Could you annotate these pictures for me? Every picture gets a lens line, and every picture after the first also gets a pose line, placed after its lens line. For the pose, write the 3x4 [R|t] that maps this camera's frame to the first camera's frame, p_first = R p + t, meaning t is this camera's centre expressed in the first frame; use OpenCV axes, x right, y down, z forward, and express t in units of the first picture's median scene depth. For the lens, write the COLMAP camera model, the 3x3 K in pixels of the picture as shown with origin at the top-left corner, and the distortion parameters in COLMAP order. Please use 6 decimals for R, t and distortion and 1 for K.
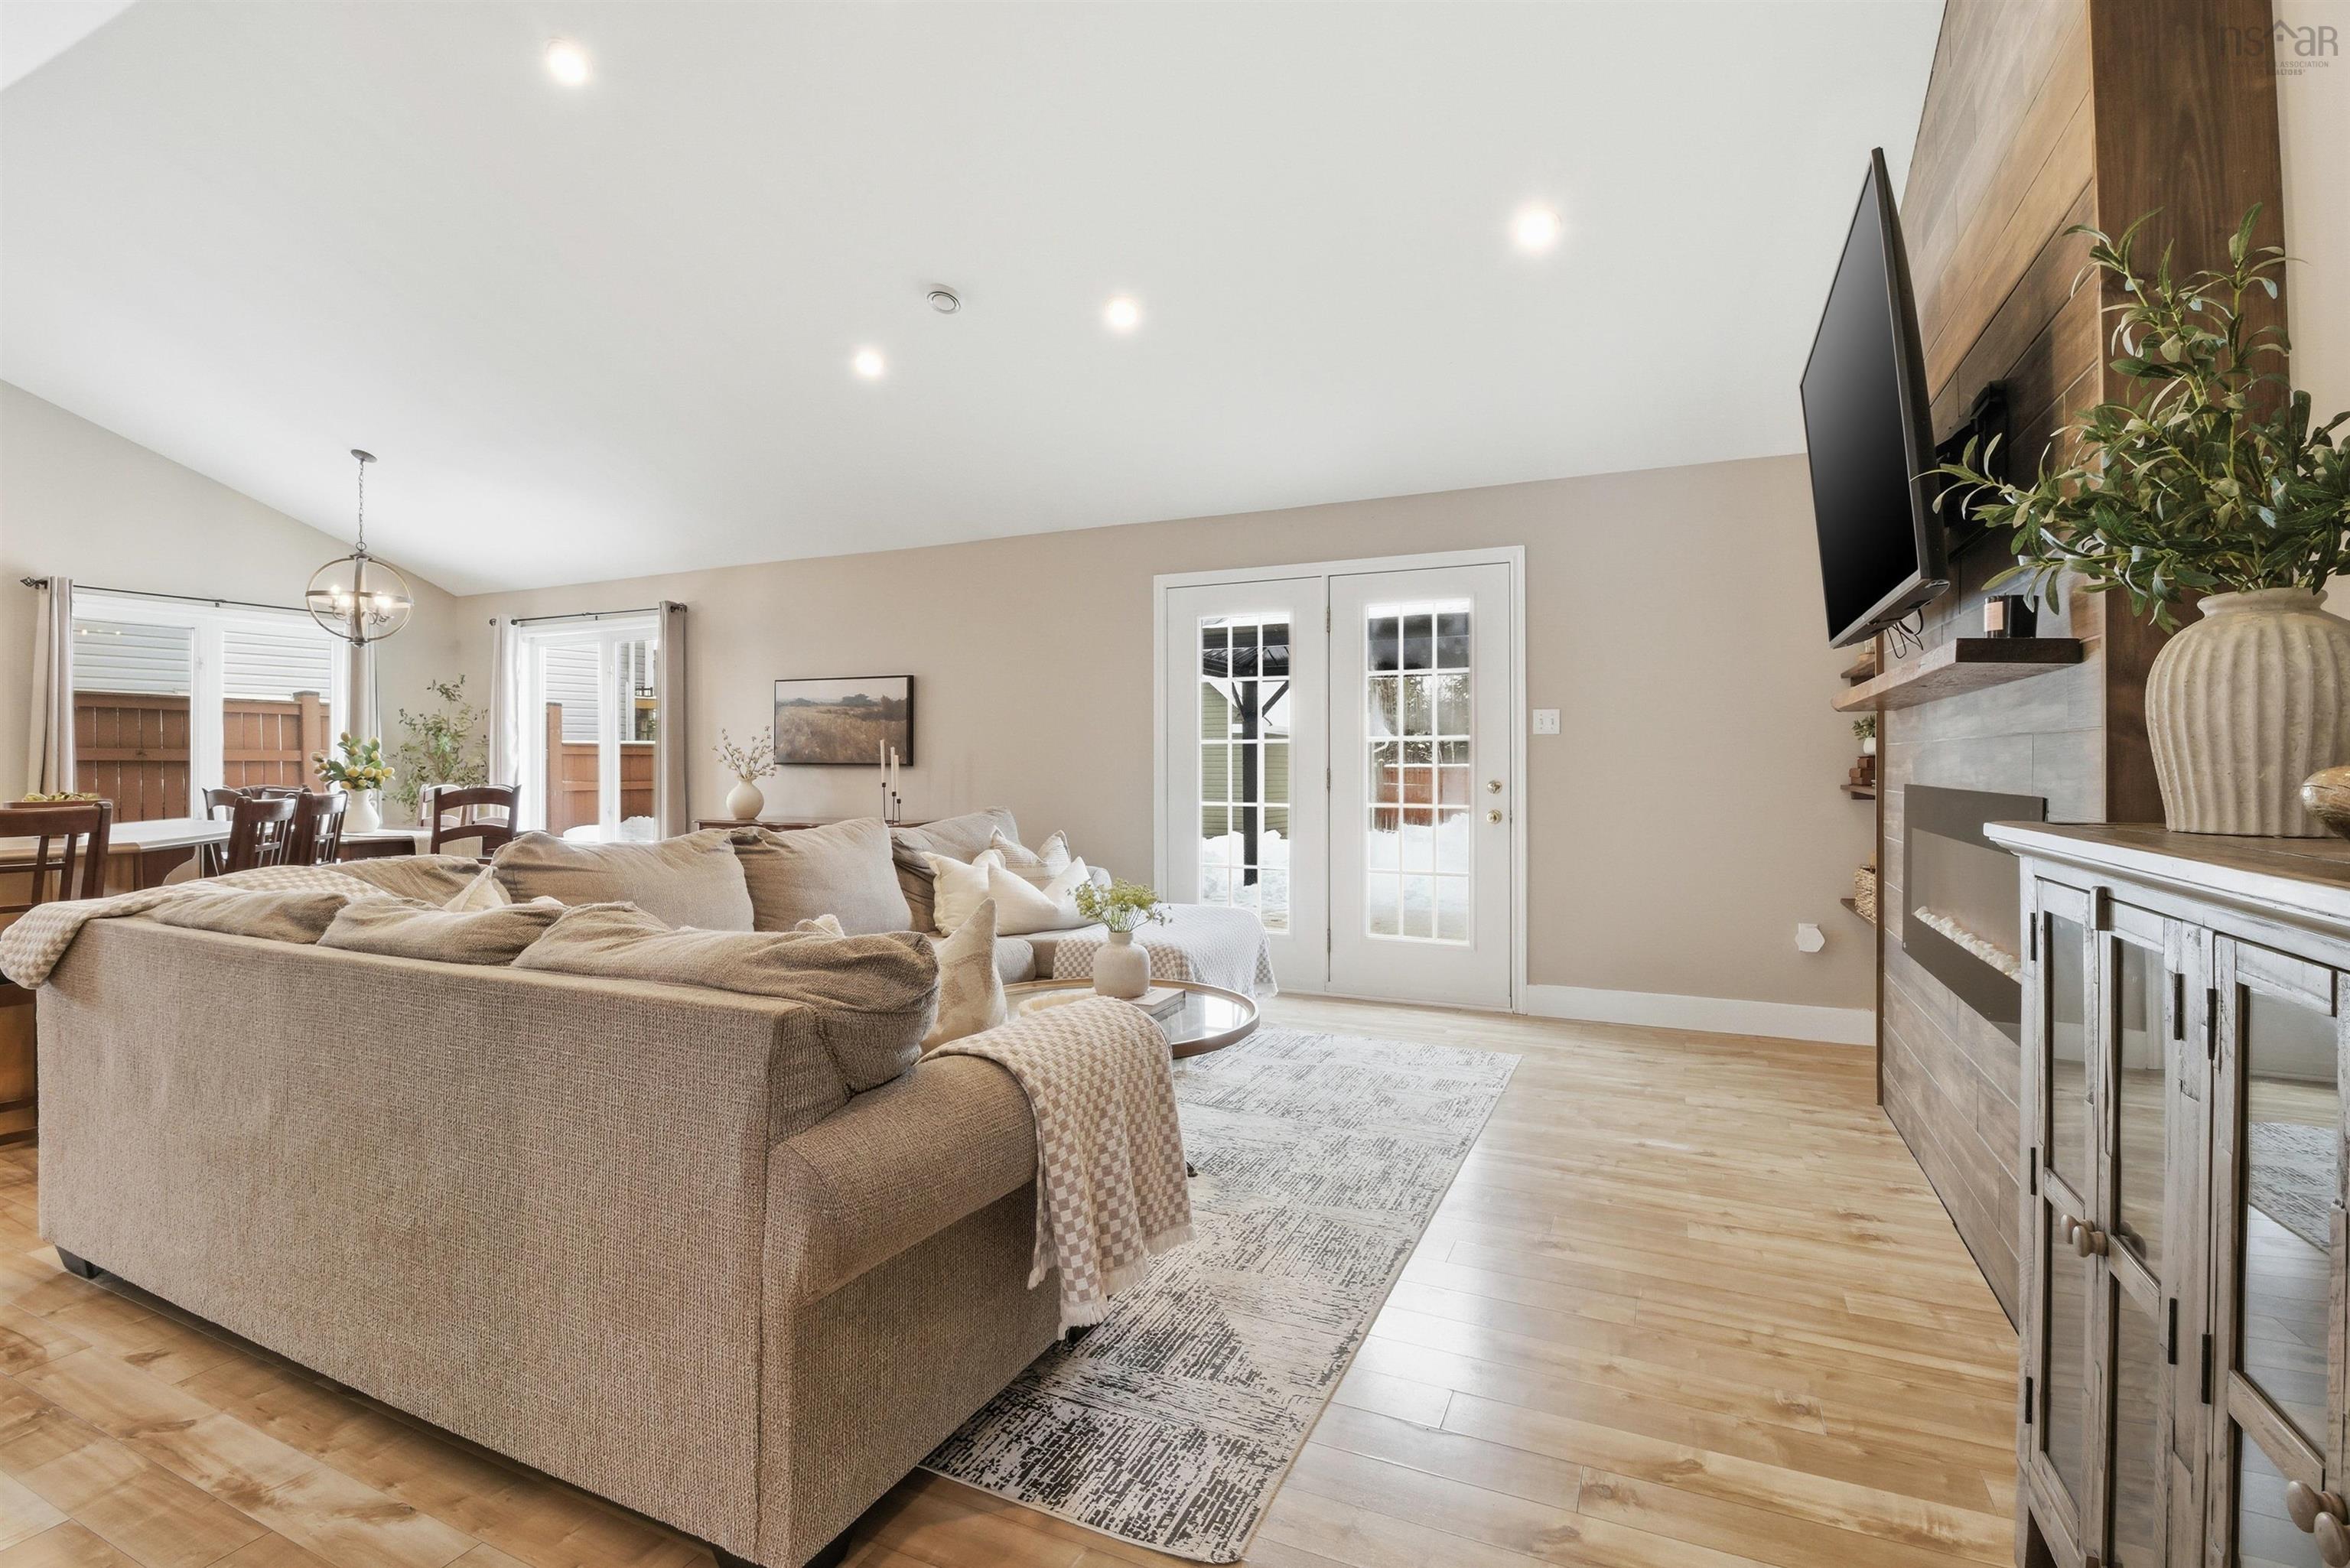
lens RADIAL K [[1085.5, 0, 1168.8], [0, 1085.5, 768.5], [0, 0, 1]] dist [0.000365, -0.011597]
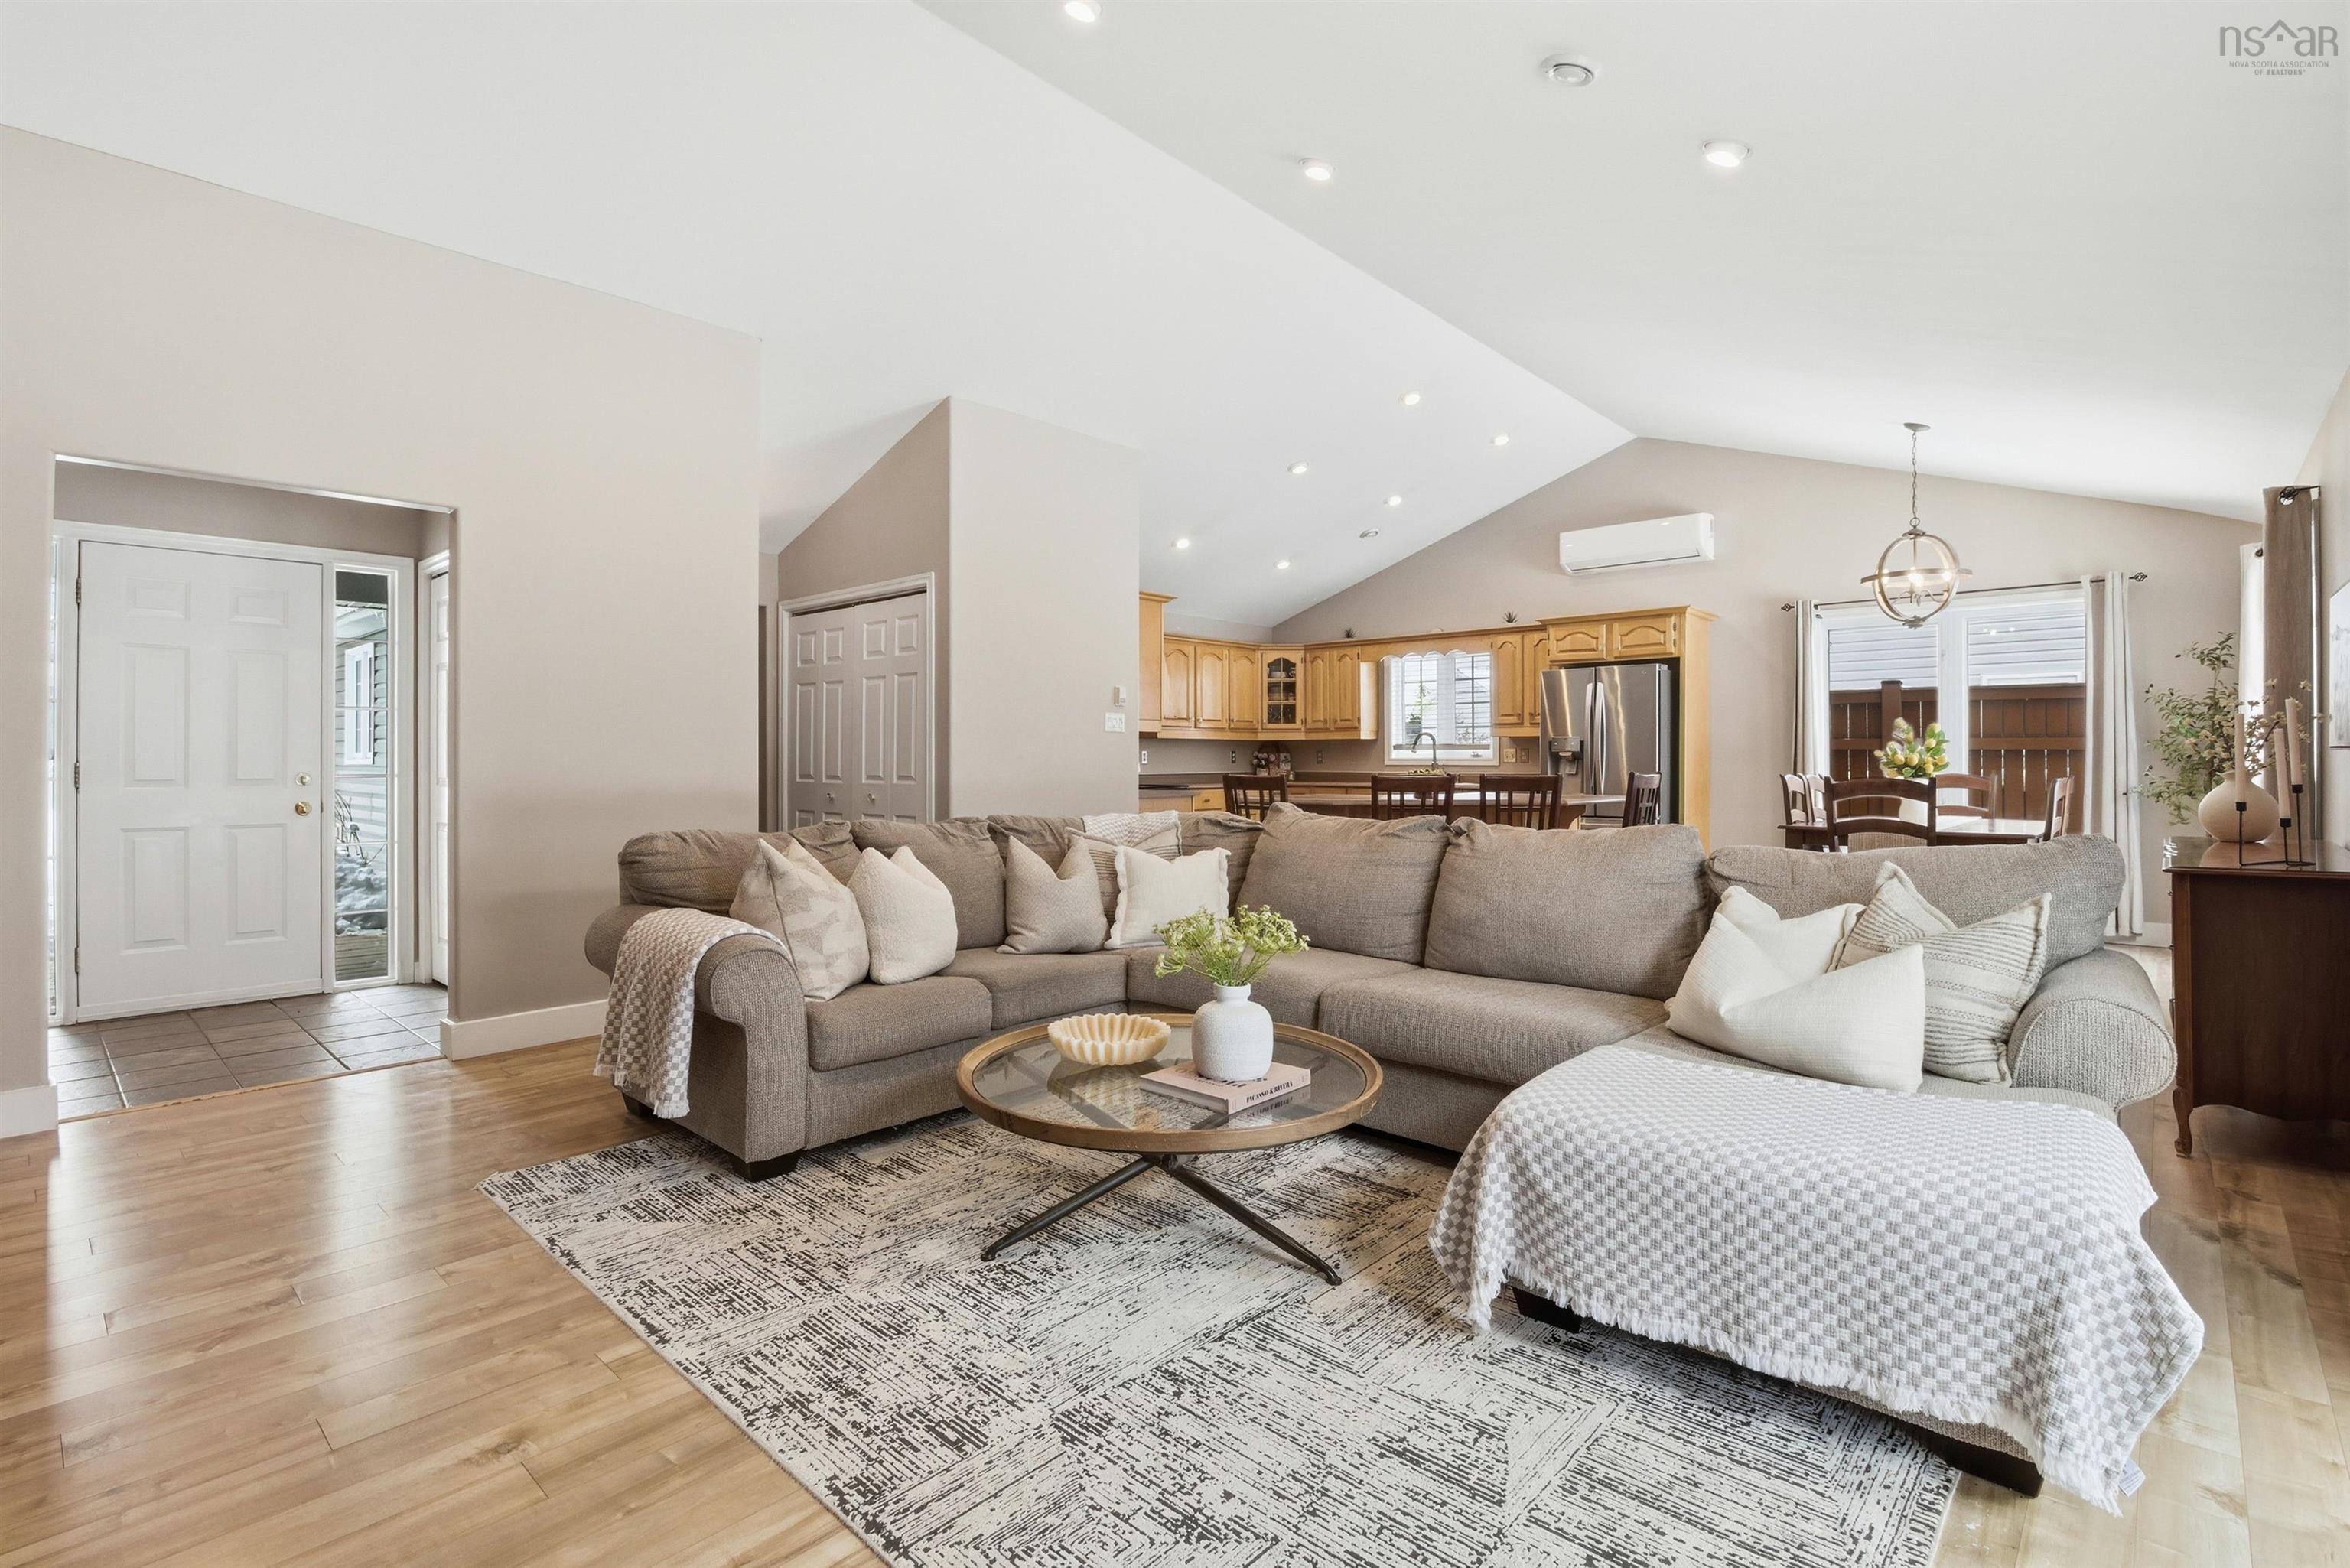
lens RADIAL K [[1085.5, 0, 1168.8], [0, 1085.5, 768.5], [0, 0, 1]] dist [0.000365, -0.011597]
pose [[-0.300493, 0.011558, -0.953714, 0.694983], [-0.002583, 0.999913, 0.012932, 0.001289], [0.953781, 0.006350, -0.300437, 1.279960]]
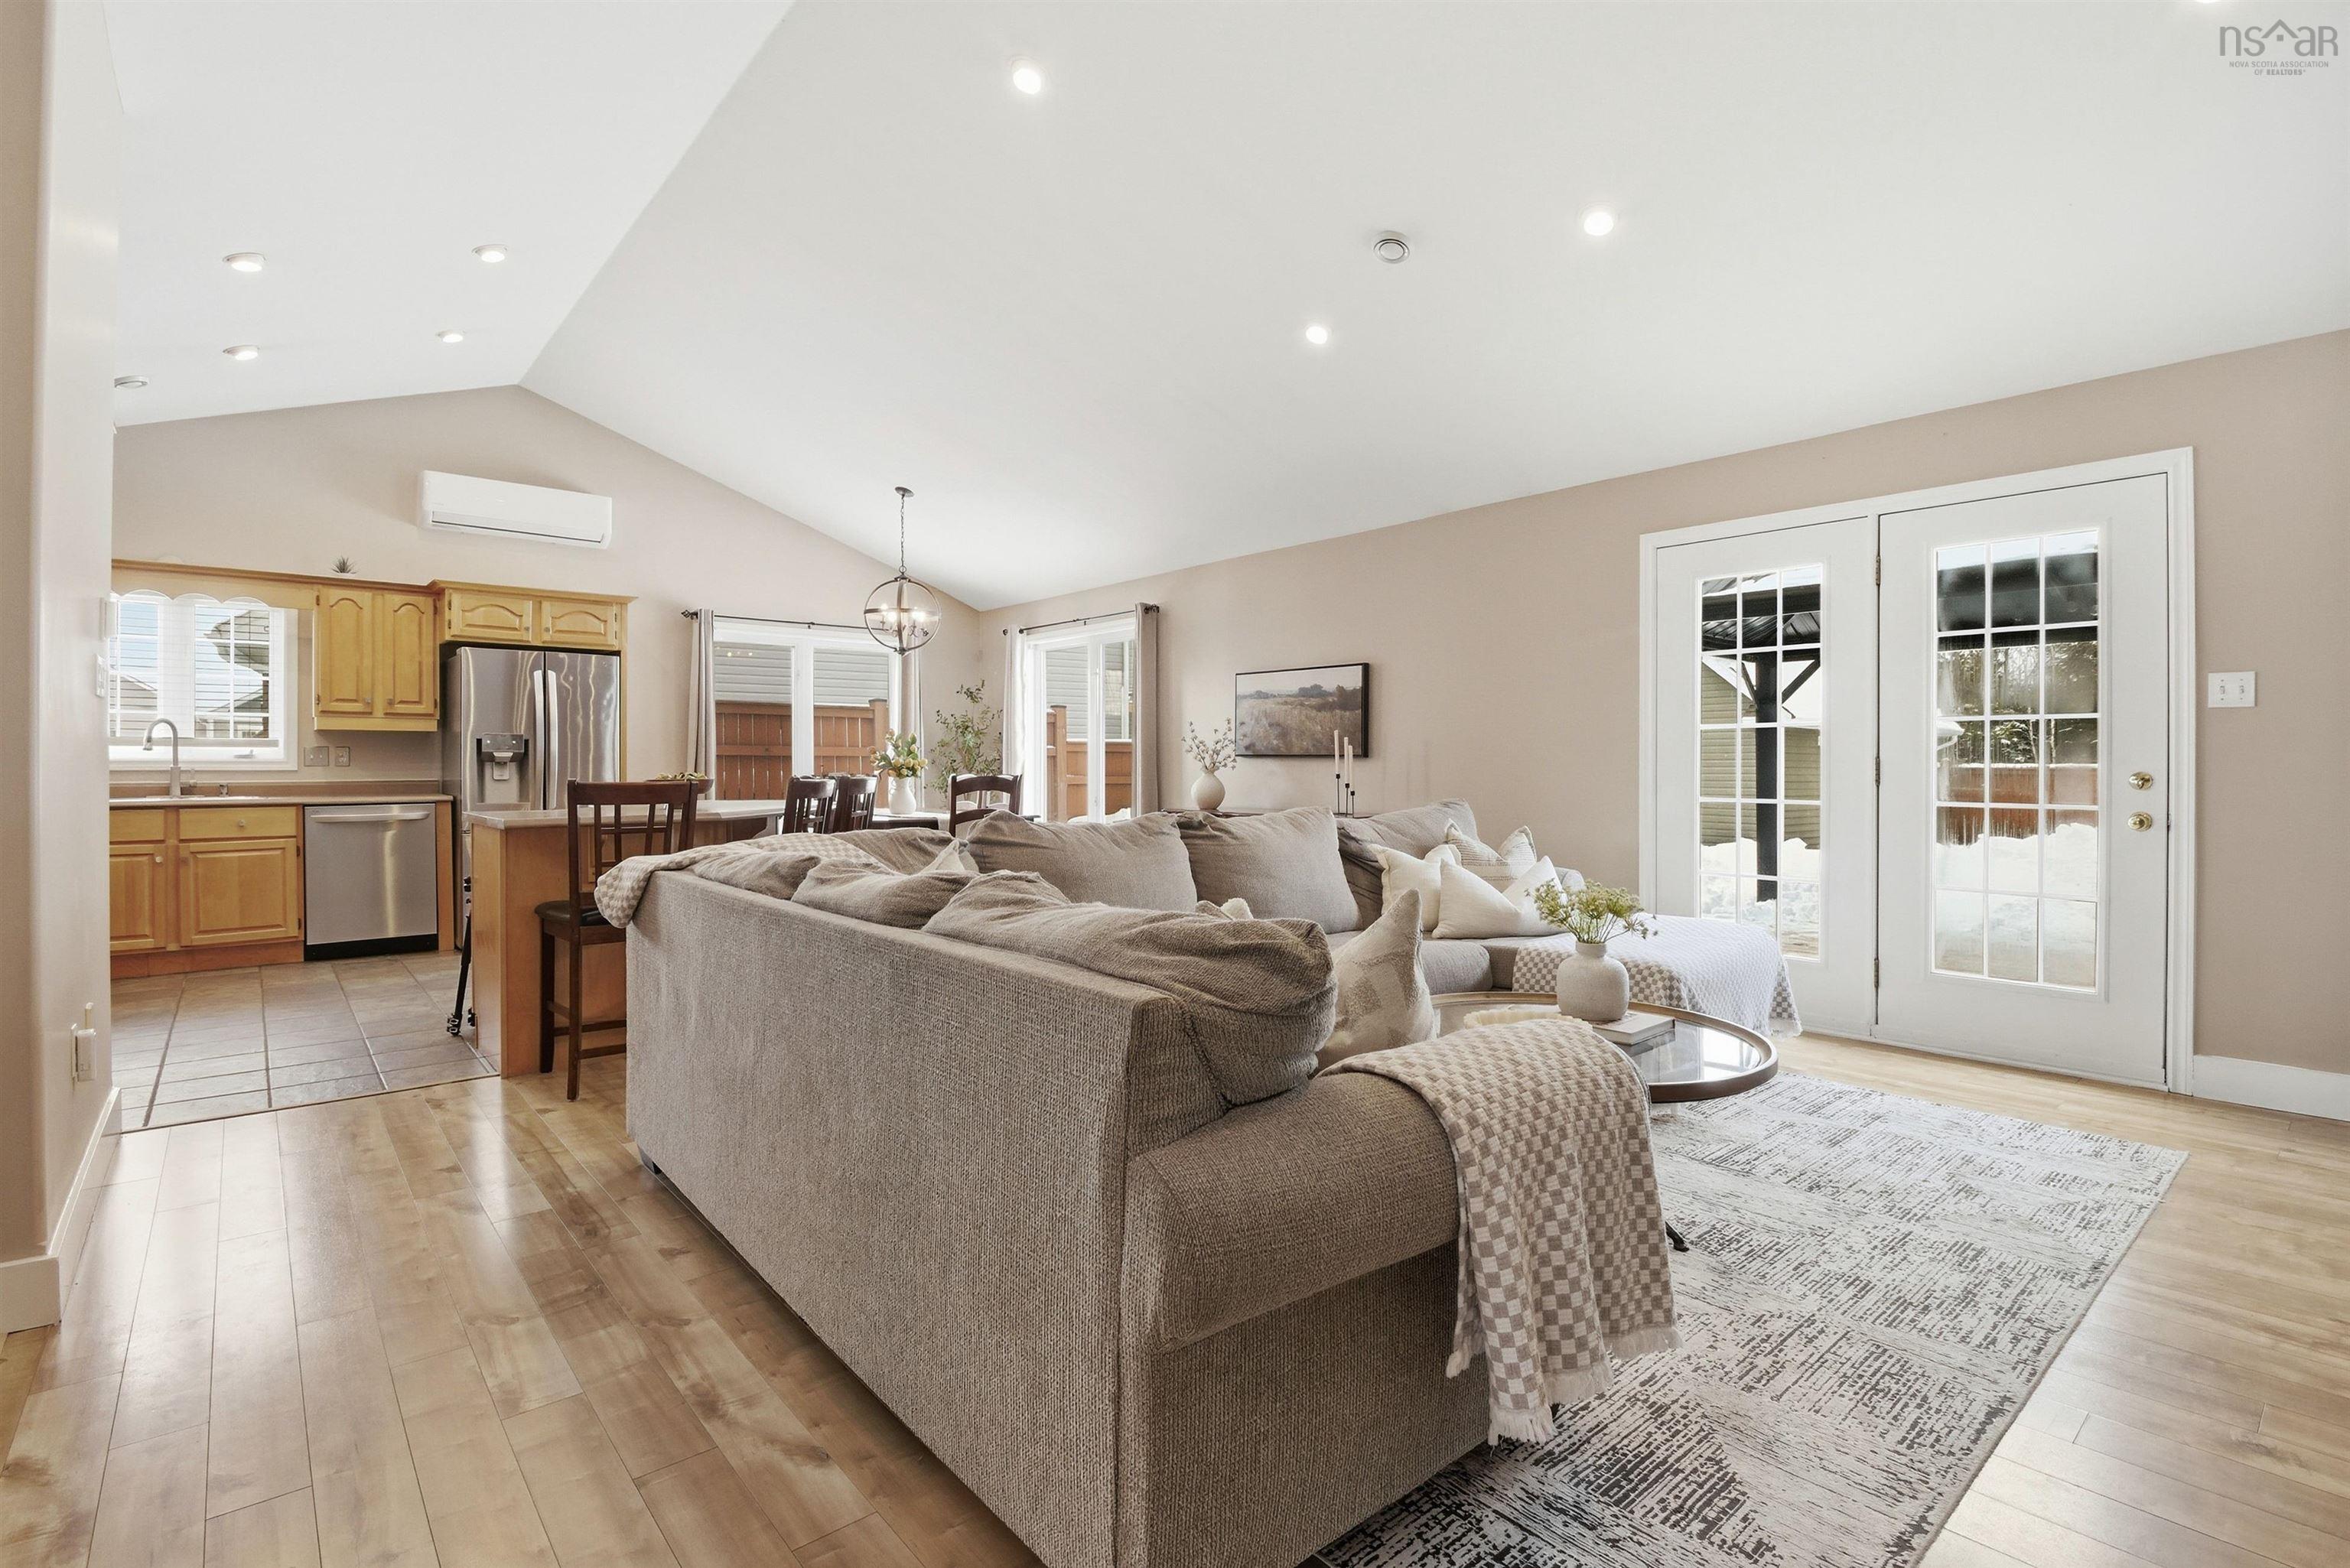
lens RADIAL K [[1085.5, 0, 1168.8], [0, 1085.5, 768.5], [0, 0, 1]] dist [0.000365, -0.011597]
pose [[0.909611, 0.003774, -0.415445, 0.007566], [-0.004329, 0.999991, -0.000394, 0.017785], [0.415439, 0.002157, 0.909618, 0.100311]]
